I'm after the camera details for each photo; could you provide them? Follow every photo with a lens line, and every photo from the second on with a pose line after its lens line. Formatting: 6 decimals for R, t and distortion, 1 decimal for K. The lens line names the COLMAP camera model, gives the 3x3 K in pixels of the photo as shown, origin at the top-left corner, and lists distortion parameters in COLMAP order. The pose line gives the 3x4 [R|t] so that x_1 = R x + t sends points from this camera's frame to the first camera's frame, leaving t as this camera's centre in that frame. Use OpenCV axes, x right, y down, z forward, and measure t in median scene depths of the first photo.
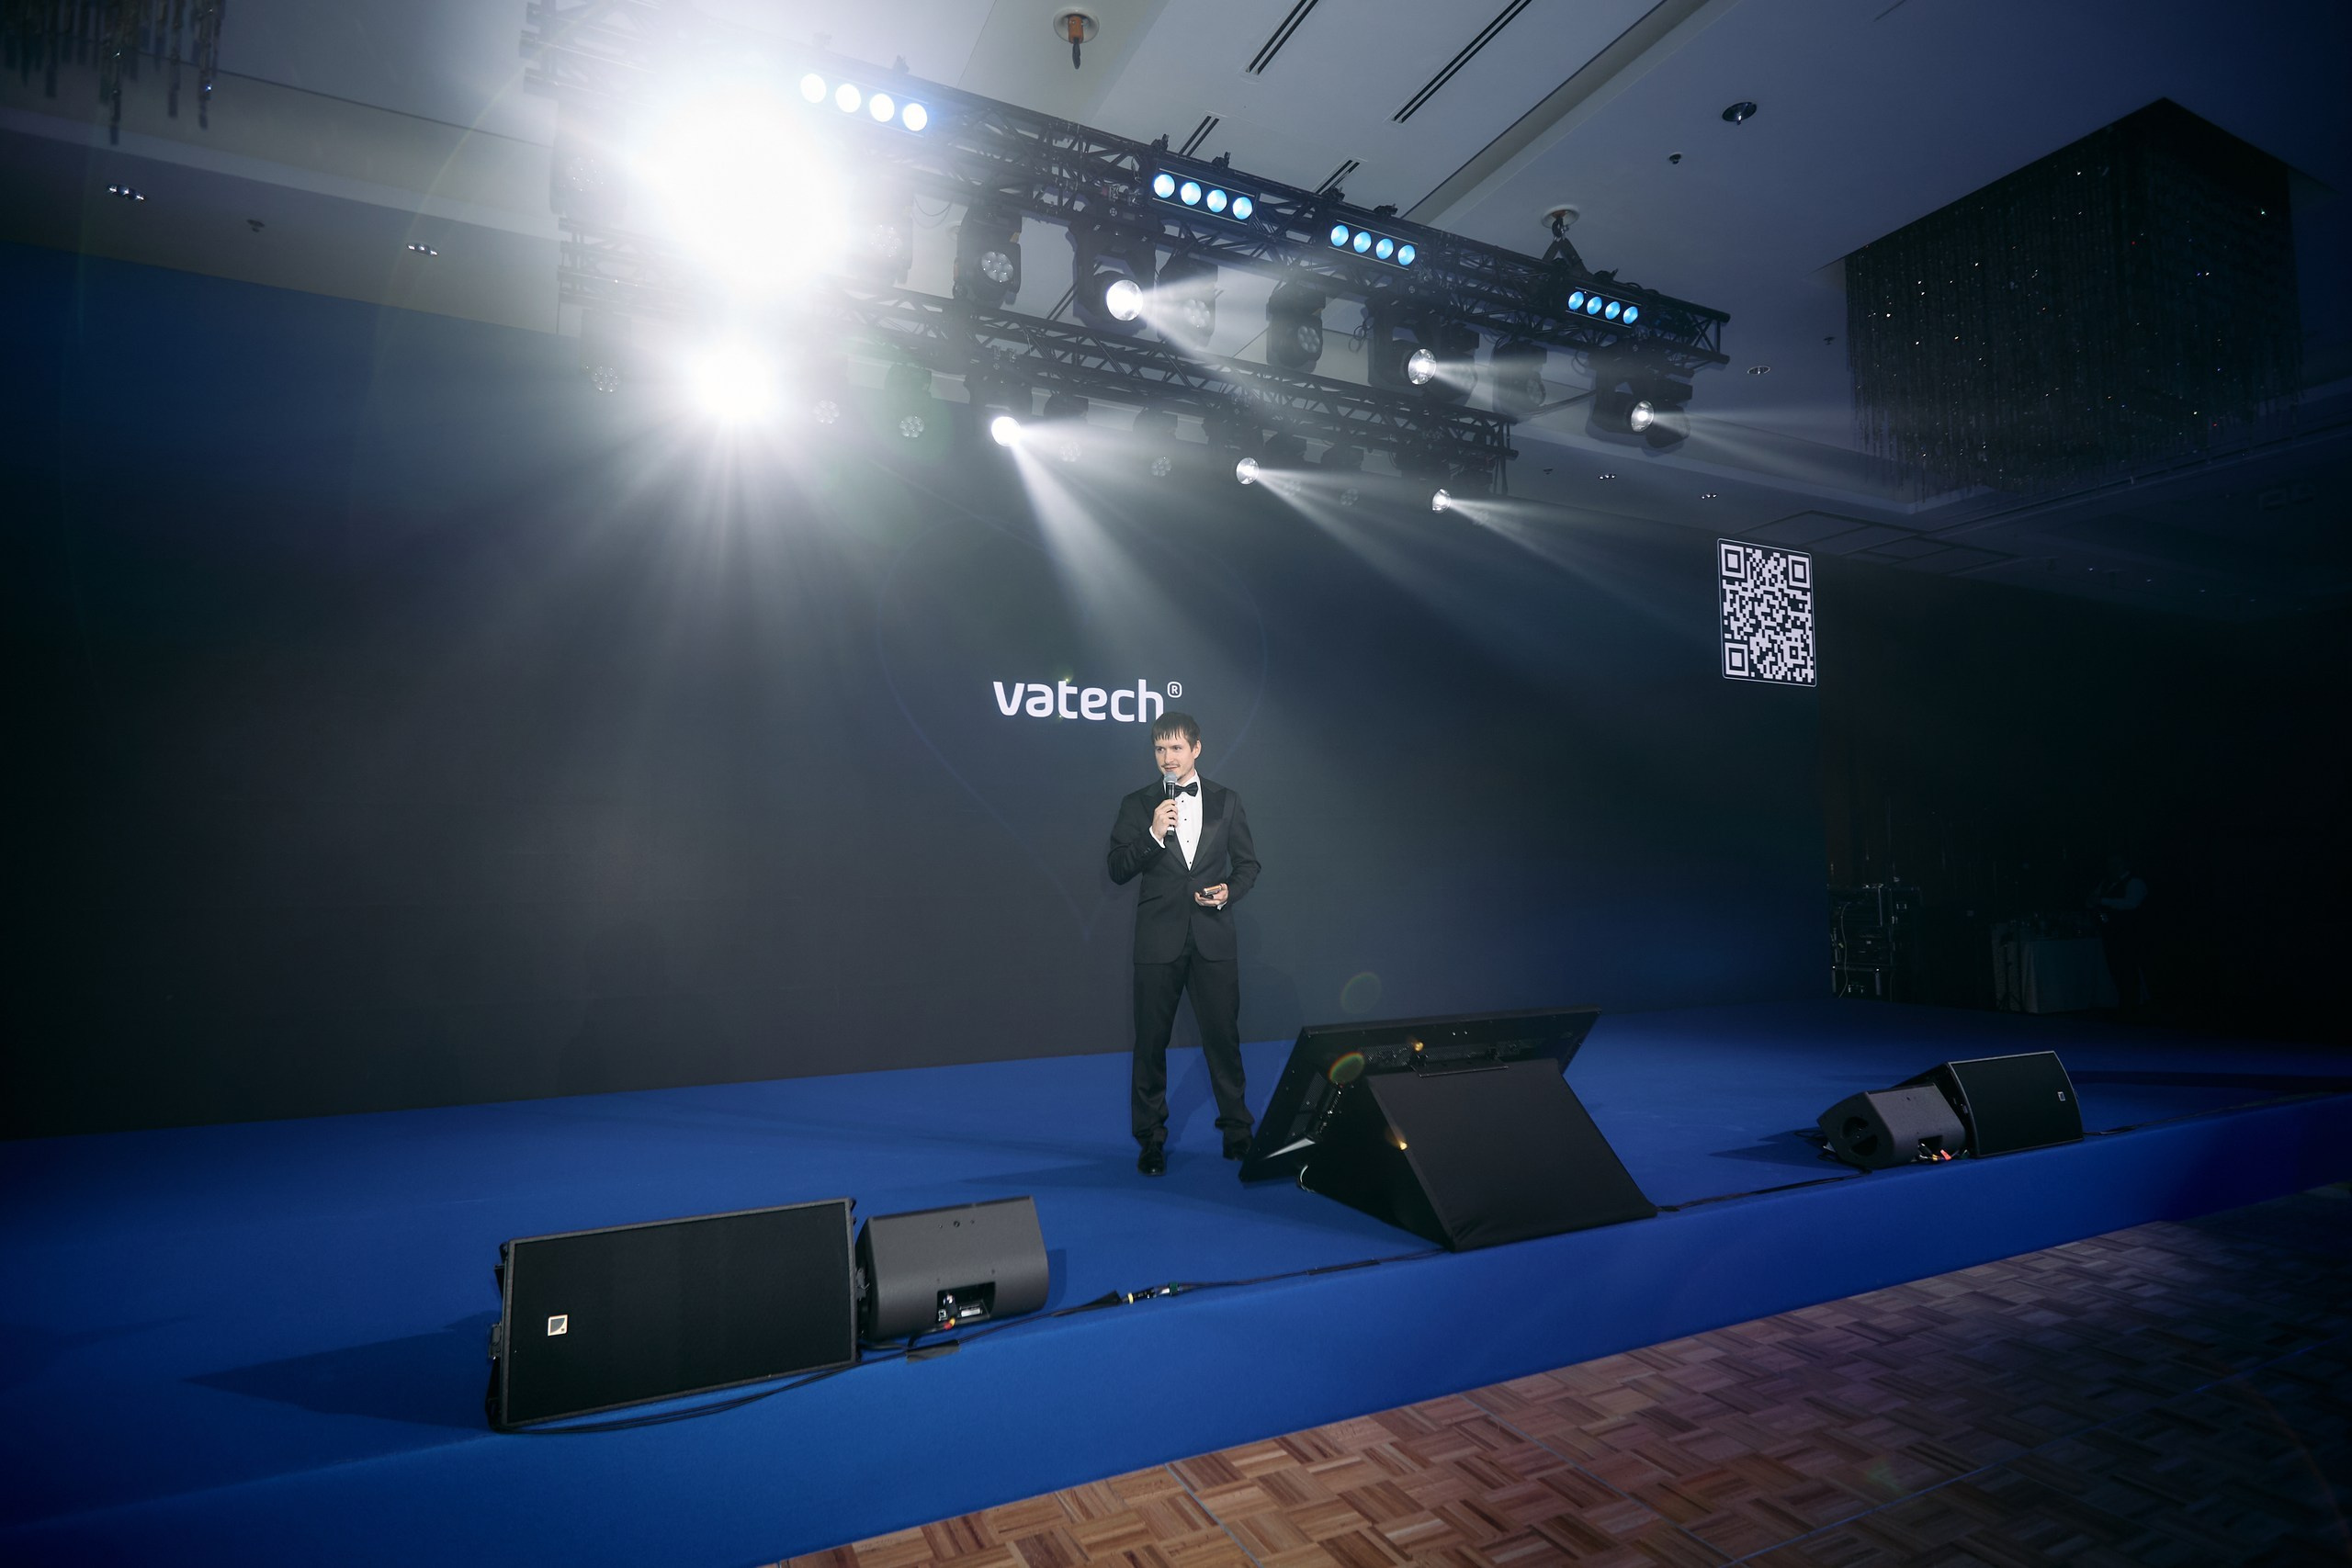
lens RADIAL K [[1162.6, 0, 1176.0], [0, 1162.6, 784.0], [0, 0, 1]] dist [0.000948, -0.000025]
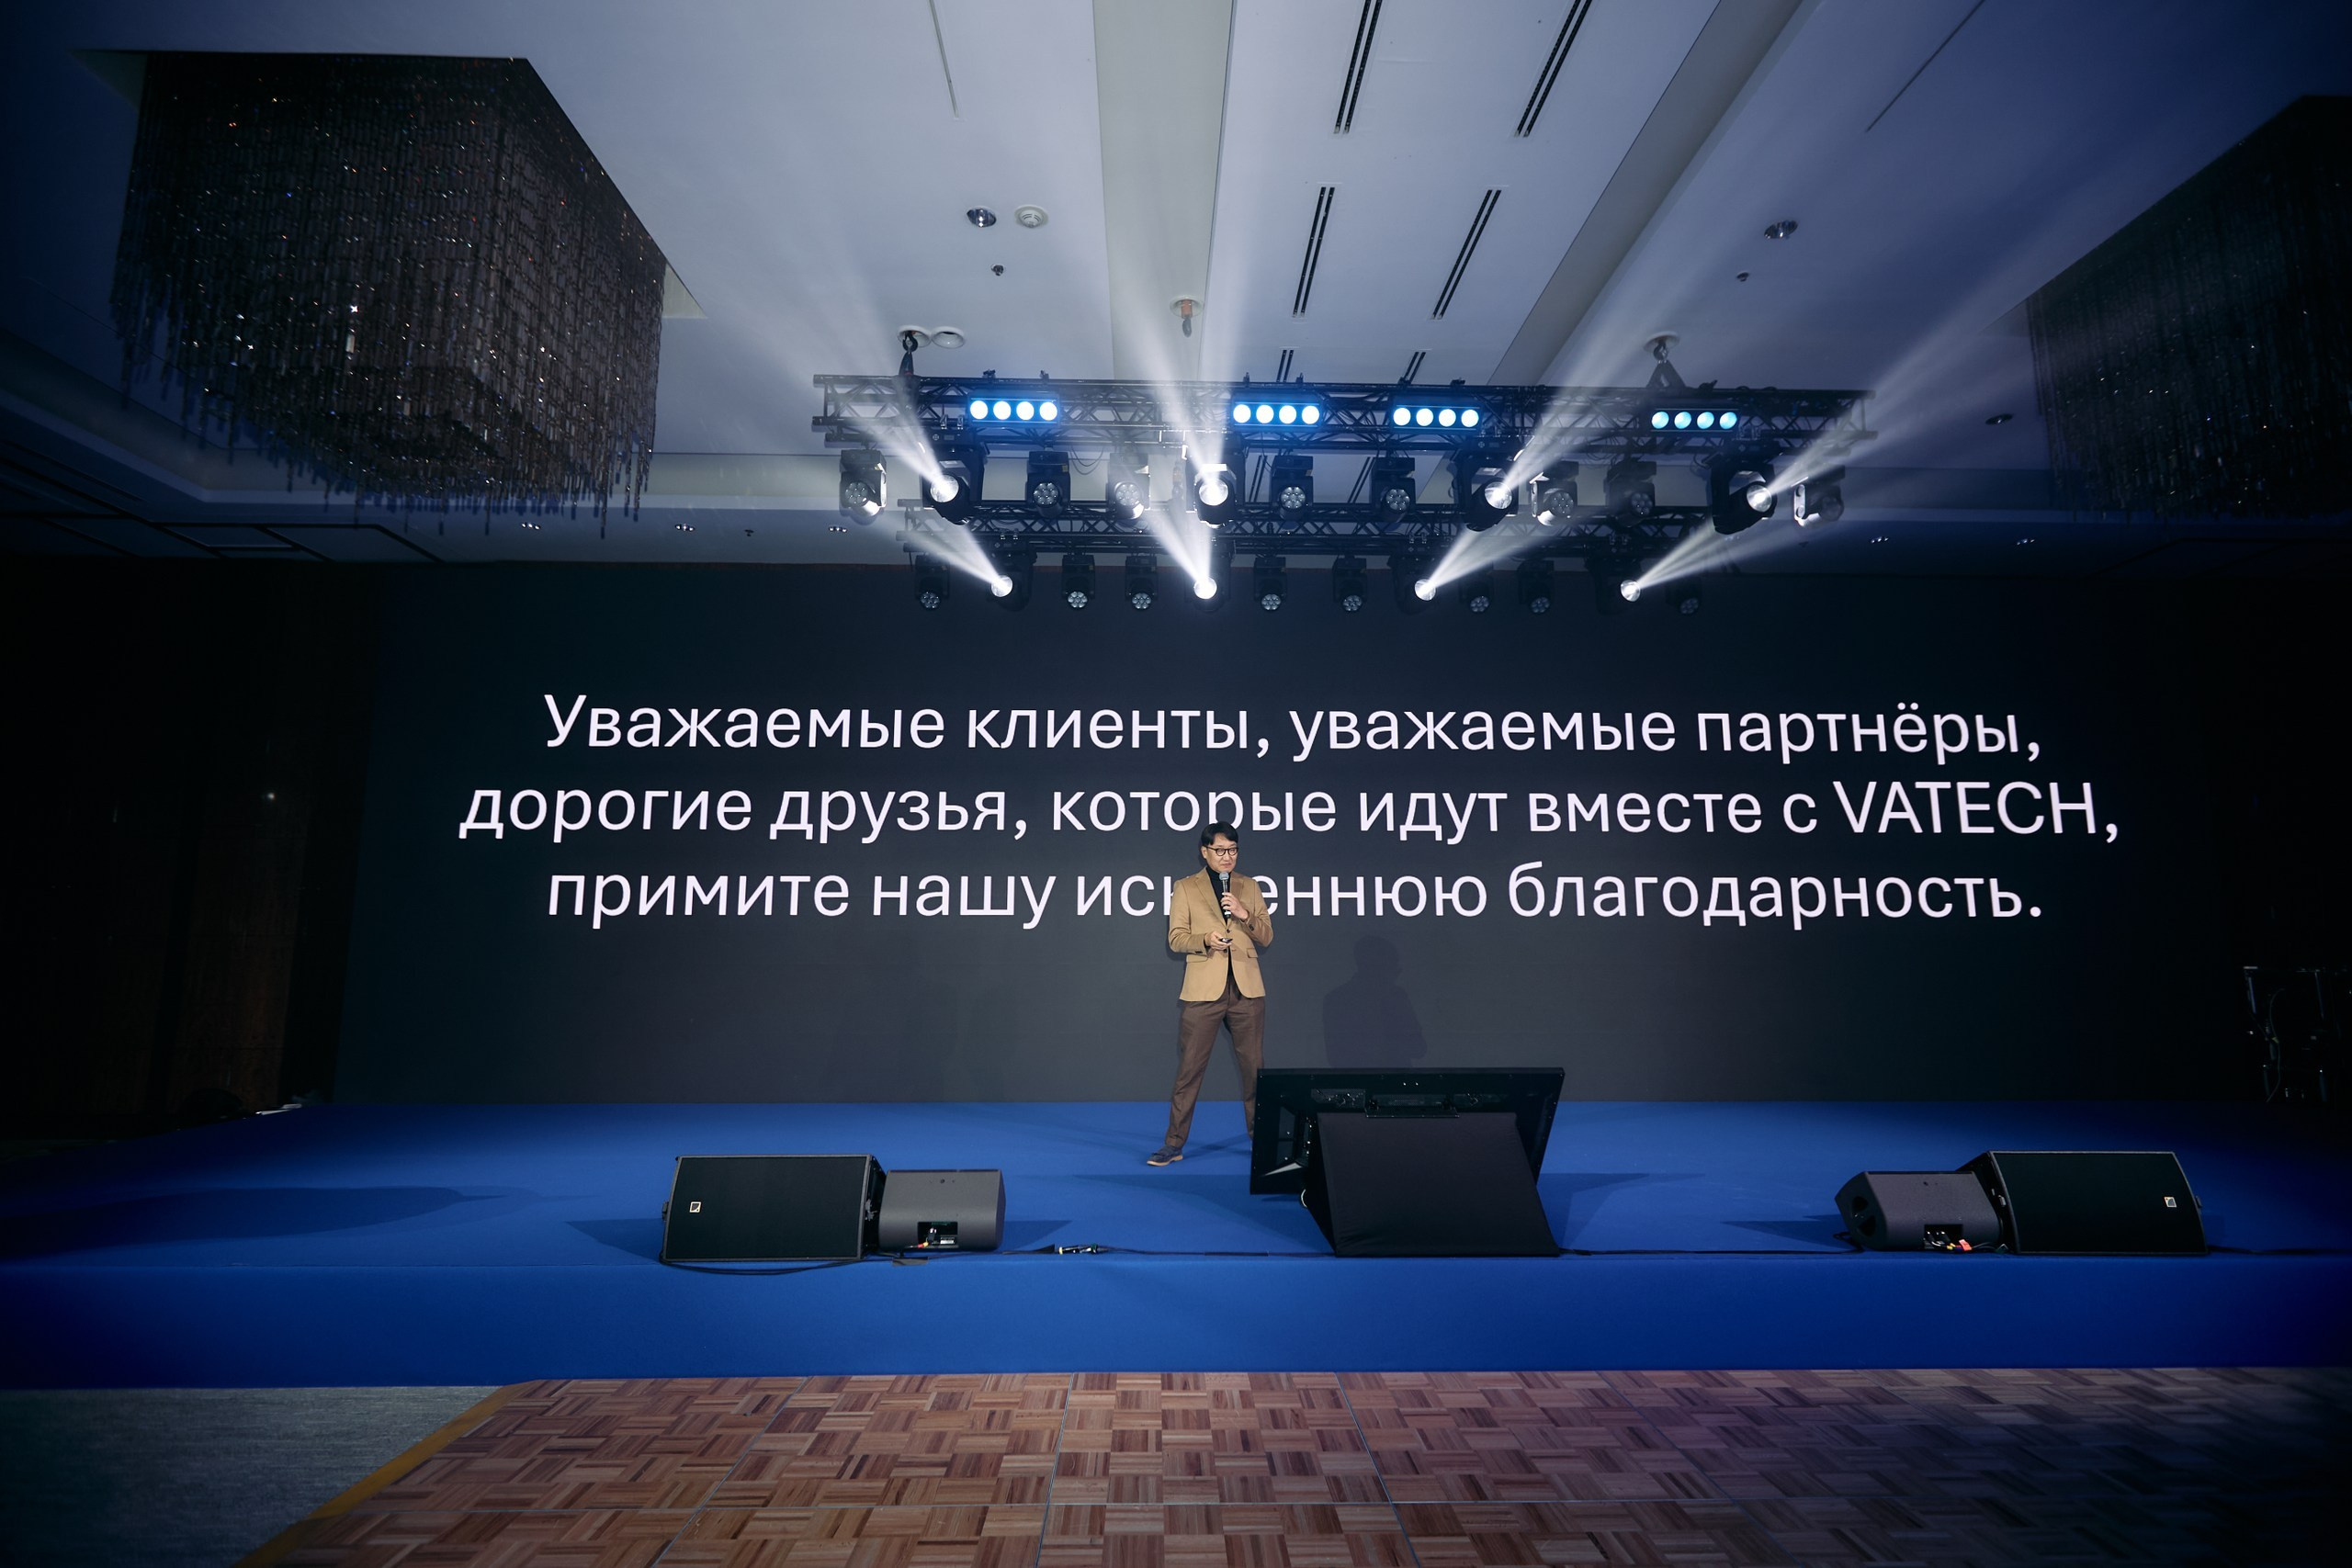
lens RADIAL K [[1074.9, 0, 1176.0], [0, 1074.9, 784.0], [0, 0, 1]] dist [0.001497, 0.000010]
pose [[0.912803, -0.053243, -0.404915, 0.589591], [0.024099, 0.996760, -0.076739, -0.017337], [0.407688, 0.060290, 0.911129, -0.152483]]
